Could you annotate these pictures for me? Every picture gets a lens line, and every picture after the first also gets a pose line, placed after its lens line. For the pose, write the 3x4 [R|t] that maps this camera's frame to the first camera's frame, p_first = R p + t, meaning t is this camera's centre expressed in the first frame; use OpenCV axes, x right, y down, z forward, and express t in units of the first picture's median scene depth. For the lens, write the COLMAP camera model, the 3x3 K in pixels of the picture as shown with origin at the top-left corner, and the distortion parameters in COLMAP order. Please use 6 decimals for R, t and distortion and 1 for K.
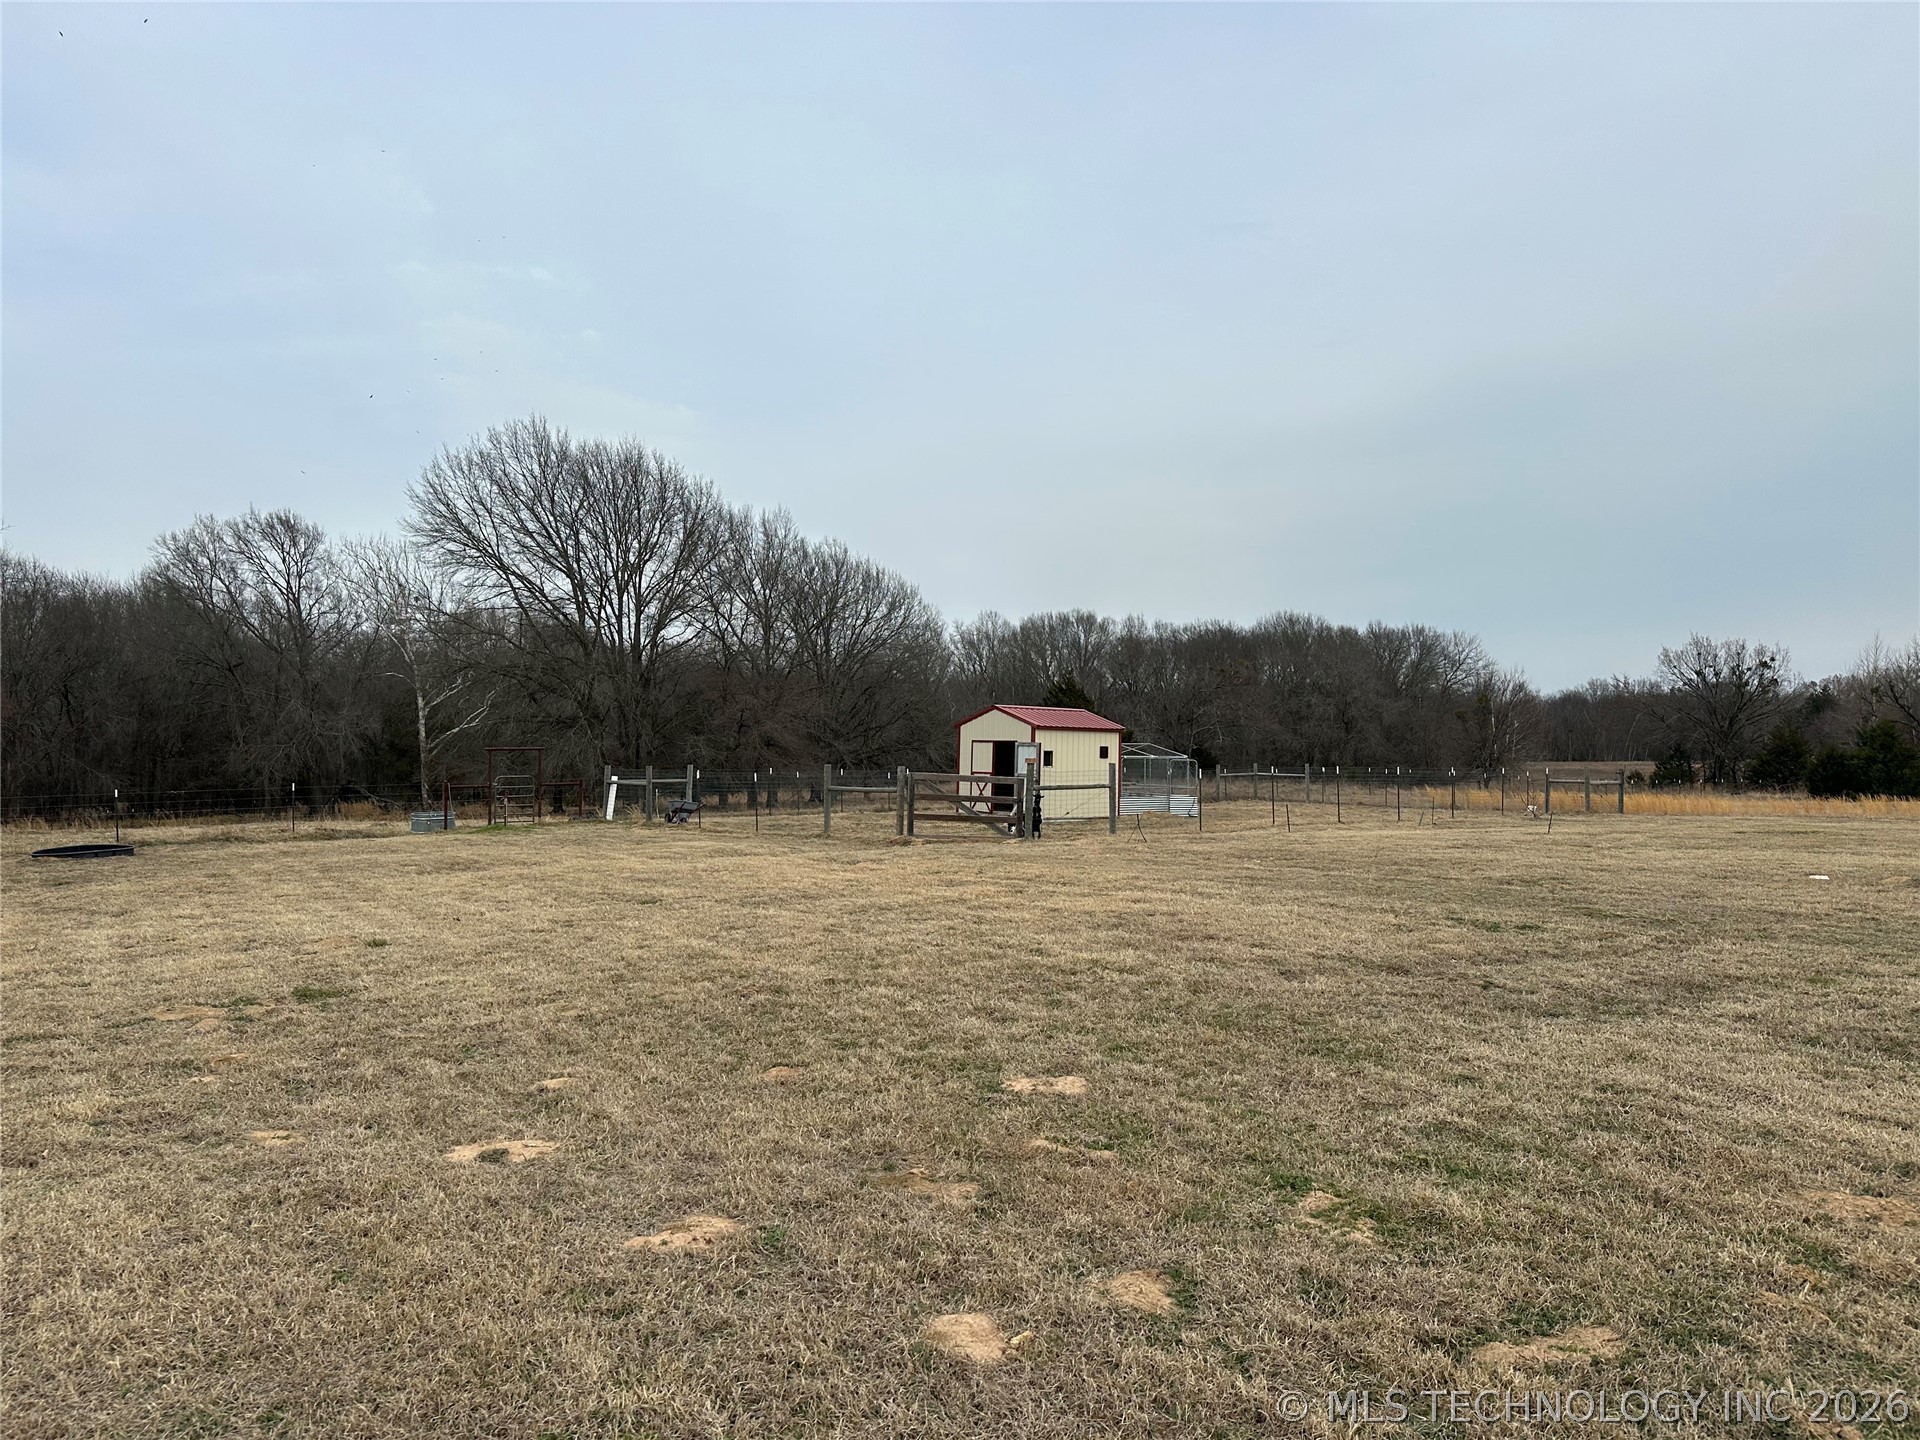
lens RADIAL K [[1360.1, 0, 957.5], [0, 1360.1, 721.6], [0, 0, 1]] dist [0.008459, -0.010502]
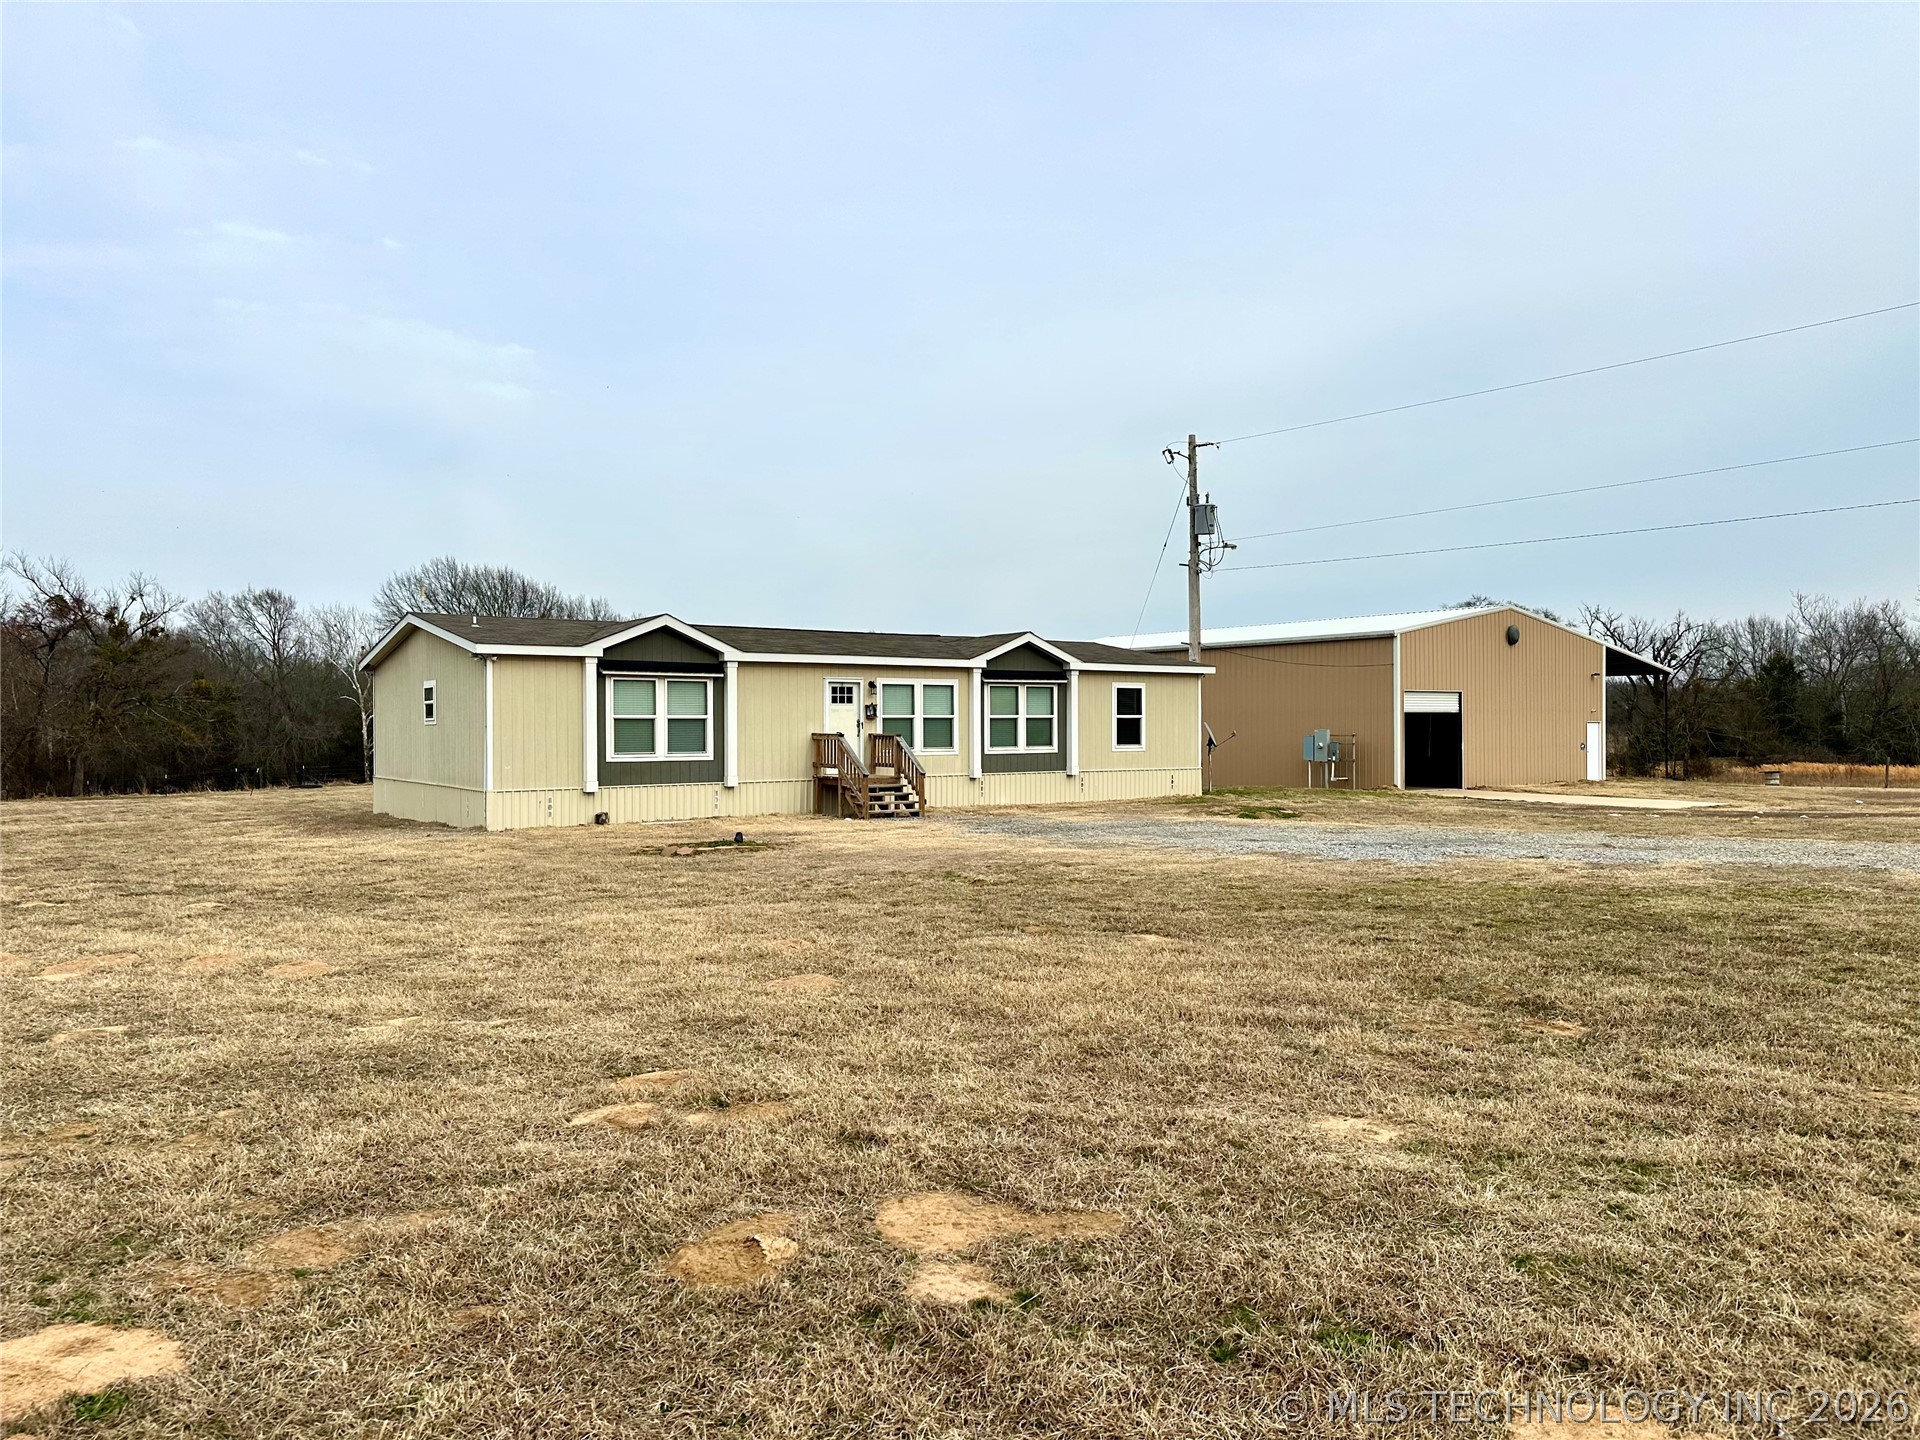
lens RADIAL K [[1360.1, 0, 966.7], [0, 1360.1, 715.6], [0, 0, 1]] dist [0.008459, -0.010502]
pose [[0.996961, -0.006129, 0.077664, 0.146898], [0.005961, 0.999979, 0.002401, -0.014229], [-0.077677, -0.001931, 0.996977, -0.540677]]
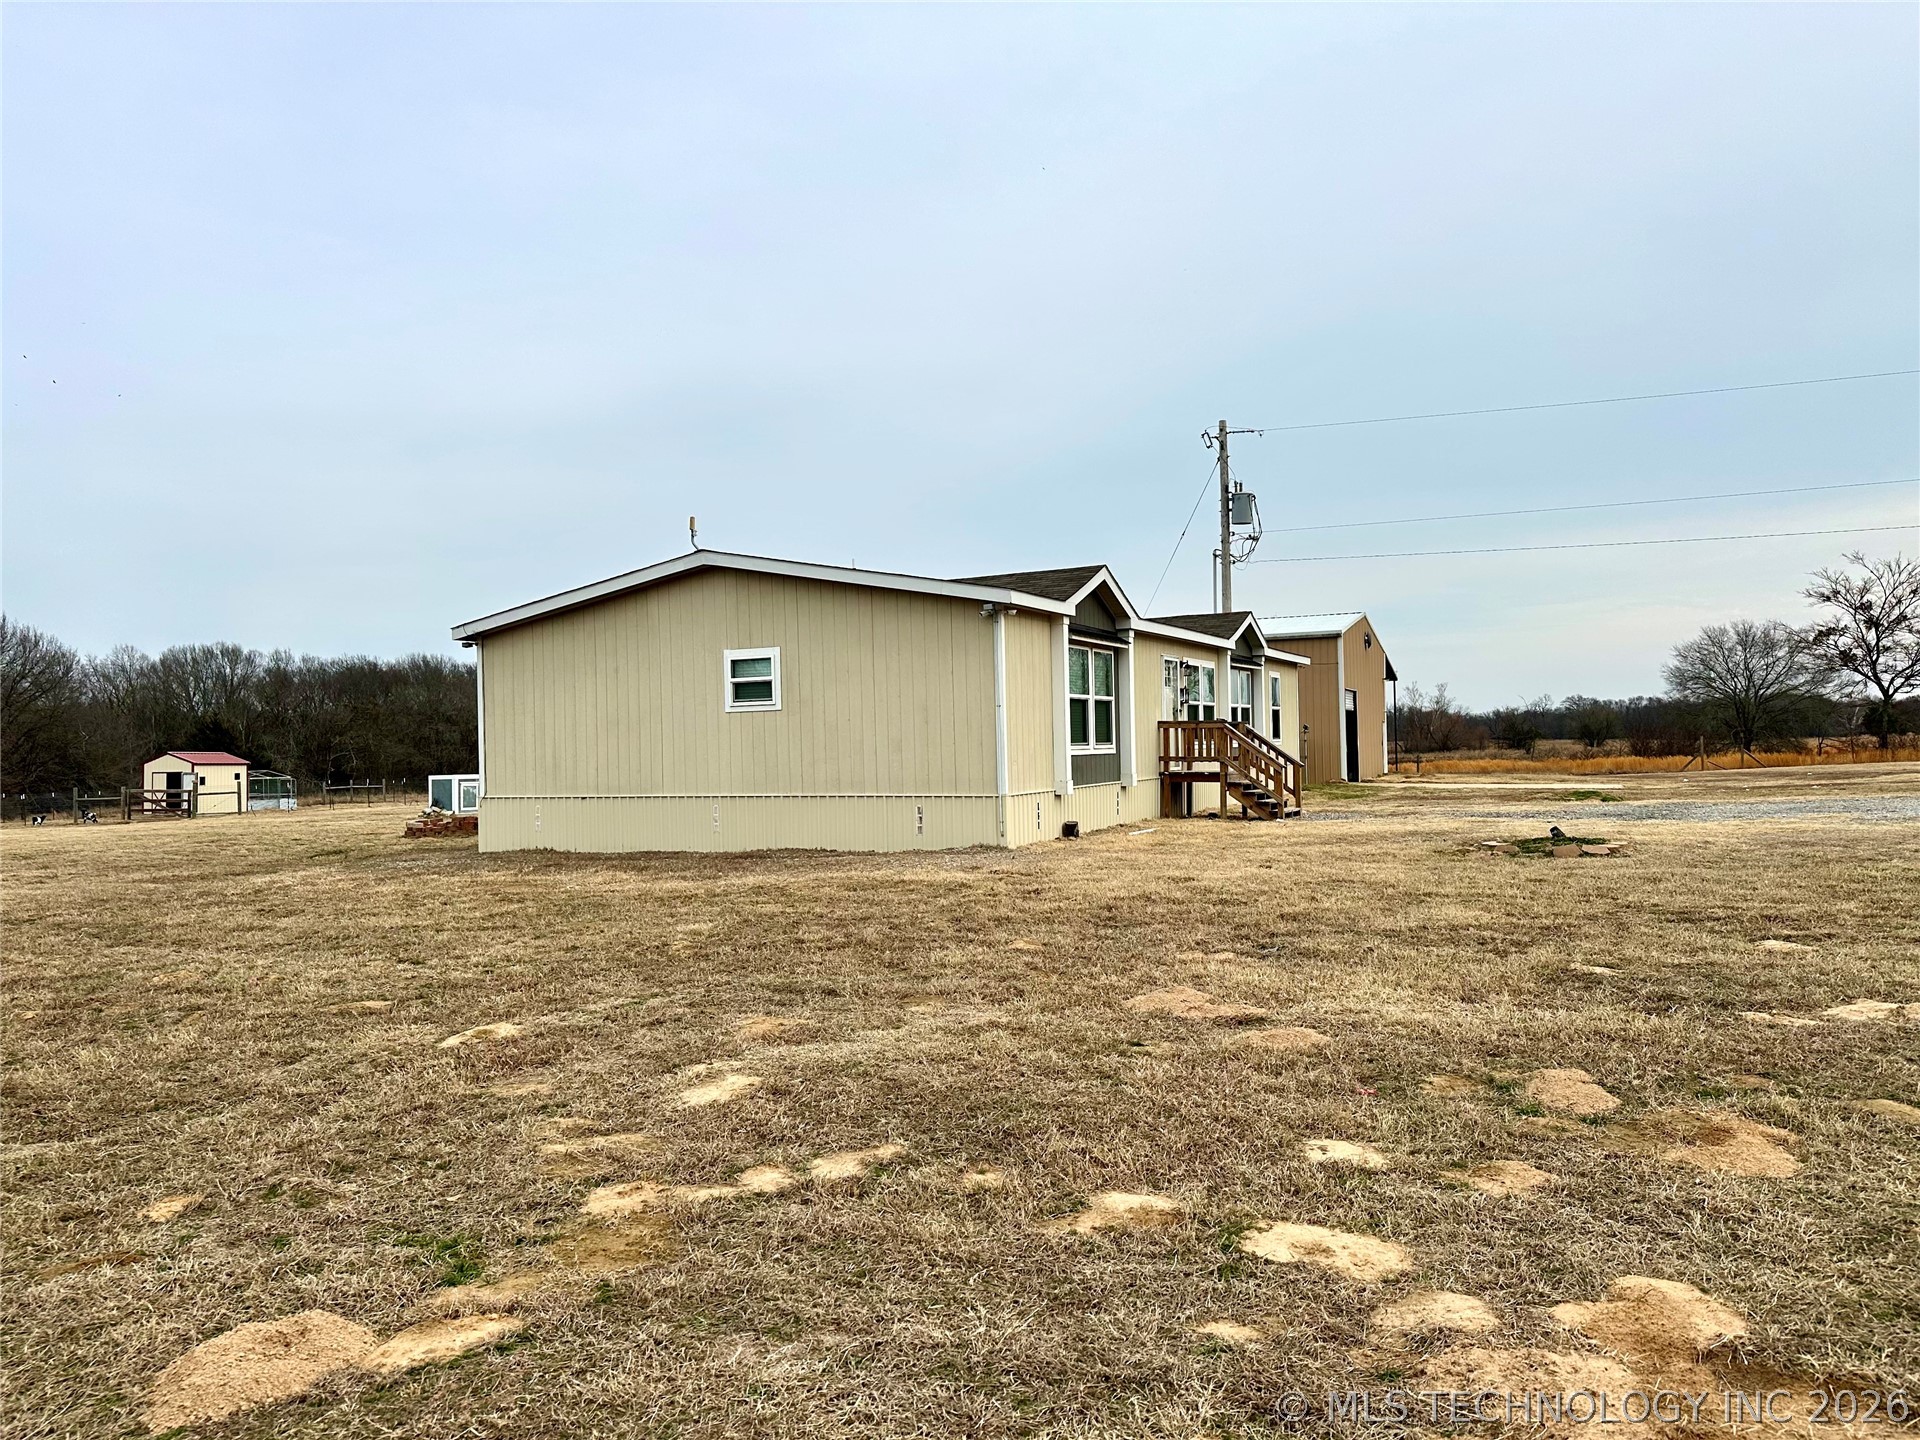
lens RADIAL K [[1360.1, 0, 963.0], [0, 1360.1, 719.8], [0, 0, 1]] dist [0.008459, -0.010502]
pose [[0.833885, -0.010927, 0.551831, -0.034790], [0.018140, 0.999806, -0.007614, -0.008664], [-0.551641, 0.016360, 0.833921, -0.424234]]
